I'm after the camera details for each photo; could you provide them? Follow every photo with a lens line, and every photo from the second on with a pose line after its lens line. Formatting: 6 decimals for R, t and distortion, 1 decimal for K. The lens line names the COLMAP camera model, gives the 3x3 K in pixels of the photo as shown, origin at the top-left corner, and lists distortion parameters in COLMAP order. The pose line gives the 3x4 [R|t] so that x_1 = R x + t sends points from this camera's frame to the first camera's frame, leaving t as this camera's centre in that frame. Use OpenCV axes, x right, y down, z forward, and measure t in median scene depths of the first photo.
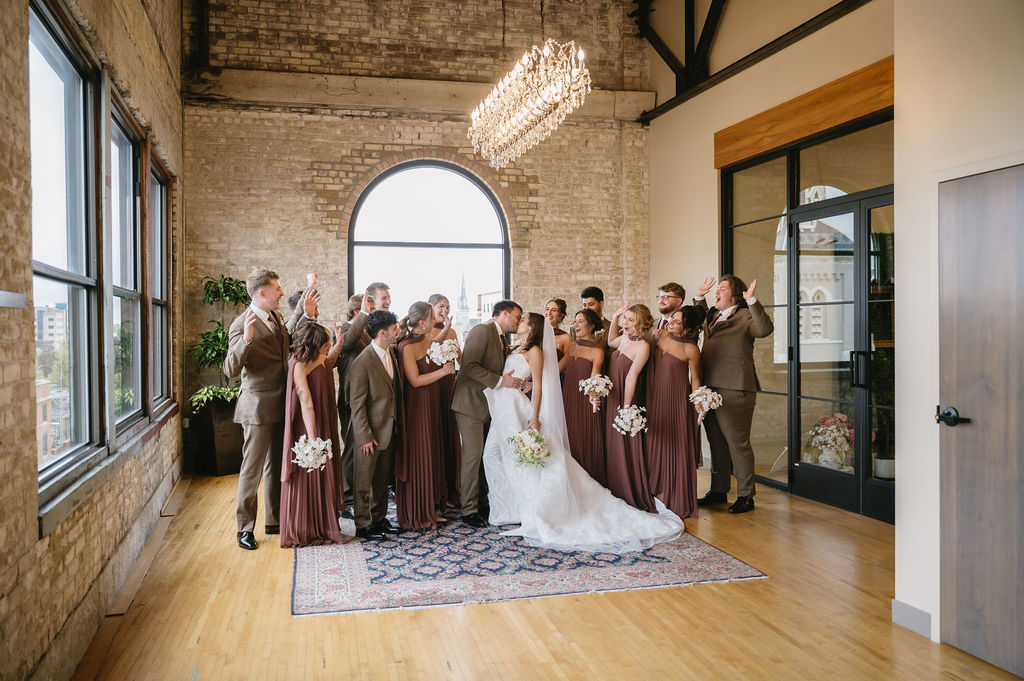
lens RADIAL K [[832.9, 0, 512.8], [0, 832.9, 346.5], [0, 0, 1]] dist [-0.004522, 0.004412]
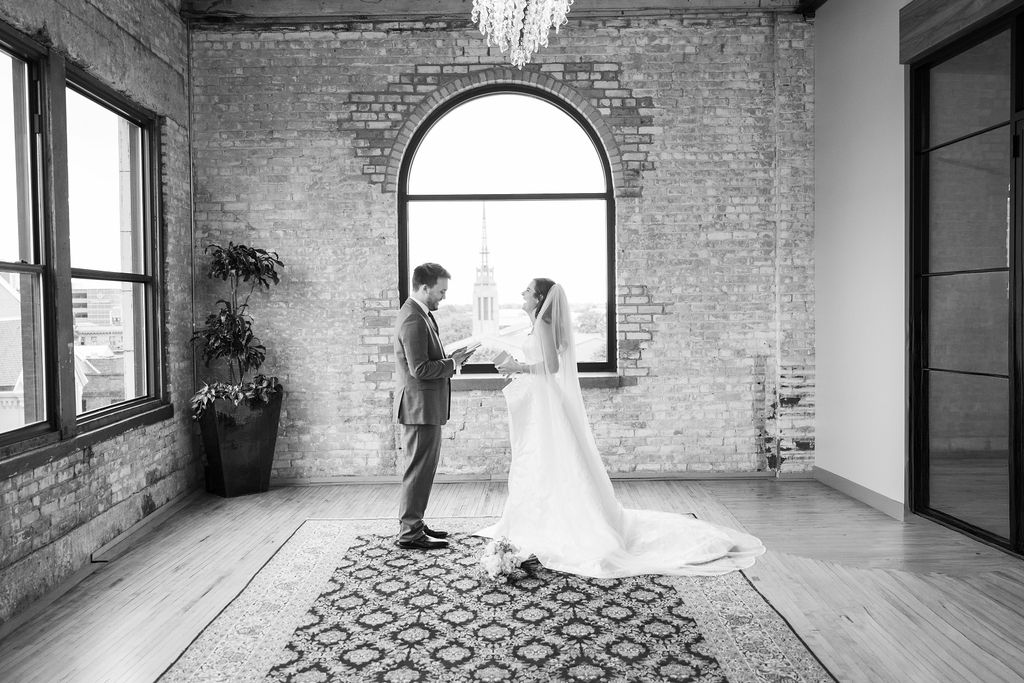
lens RADIAL K [[912.4, 0, 519.0], [0, 912.4, 346.9], [0, 0, 1]] dist [-0.007575, 0.003756]
pose [[0.976041, 0.002850, -0.217569, 0.095138], [0.002376, 0.999715, 0.023754, -0.006536], [0.217575, -0.023701, 0.975756, 0.202477]]
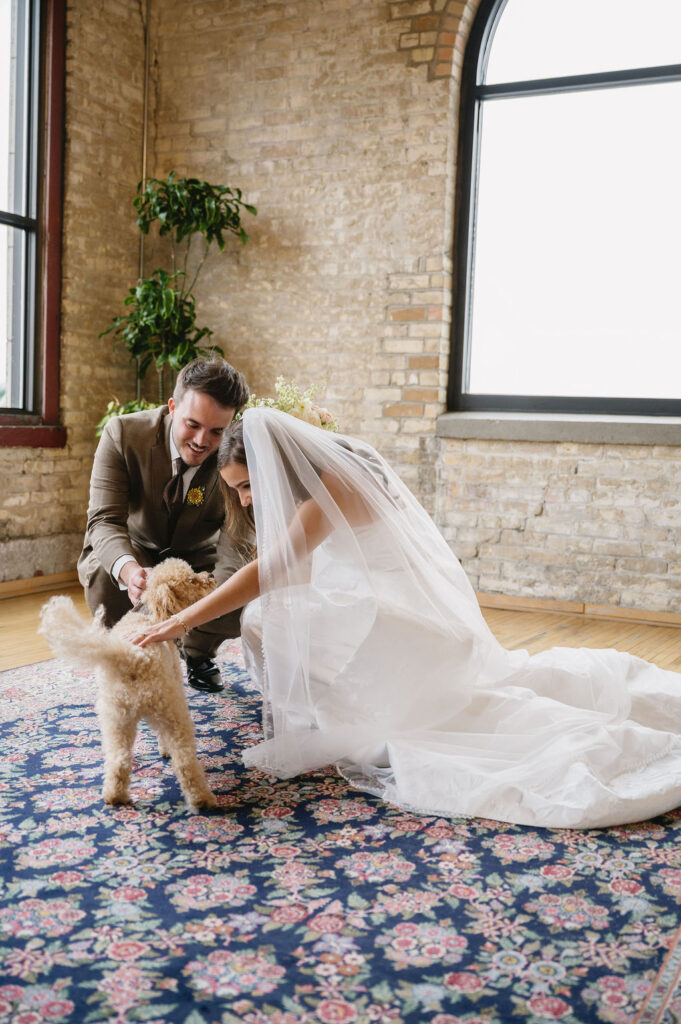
lens RADIAL K [[1135.7, 0, 341.5], [0, 1135.7, 517.3], [0, 0, 1]] dist [-0.001267, 0.000000]
pose [[0.760216, 0.086397, -0.643900, 0.152001], [-0.052863, 0.996058, 0.071236, 0.056146], [0.647516, -0.020116, 0.761787, 0.517564]]
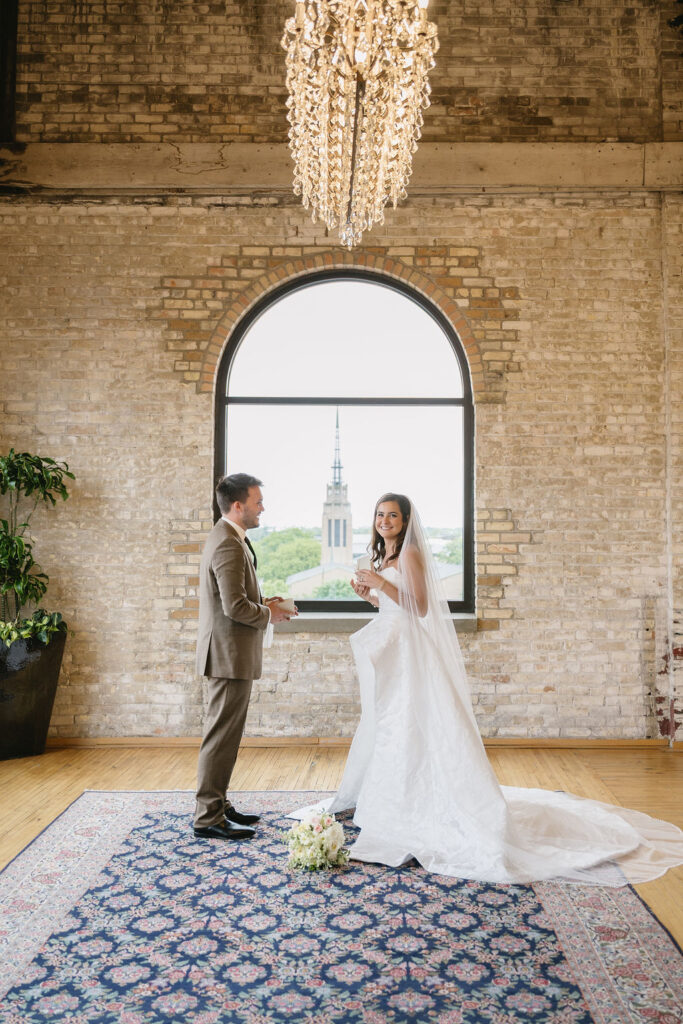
lens RADIAL K [[1081.8, 0, 375.5], [0, 1081.8, 472.3], [0, 0, 1]] dist [-0.003240, 0.000000]
pose [[0.975806, -0.002969, -0.218617, 0.106825], [-0.013724, 0.997104, -0.074799, -0.007375], [0.218206, 0.075989, 0.972940, 0.218802]]
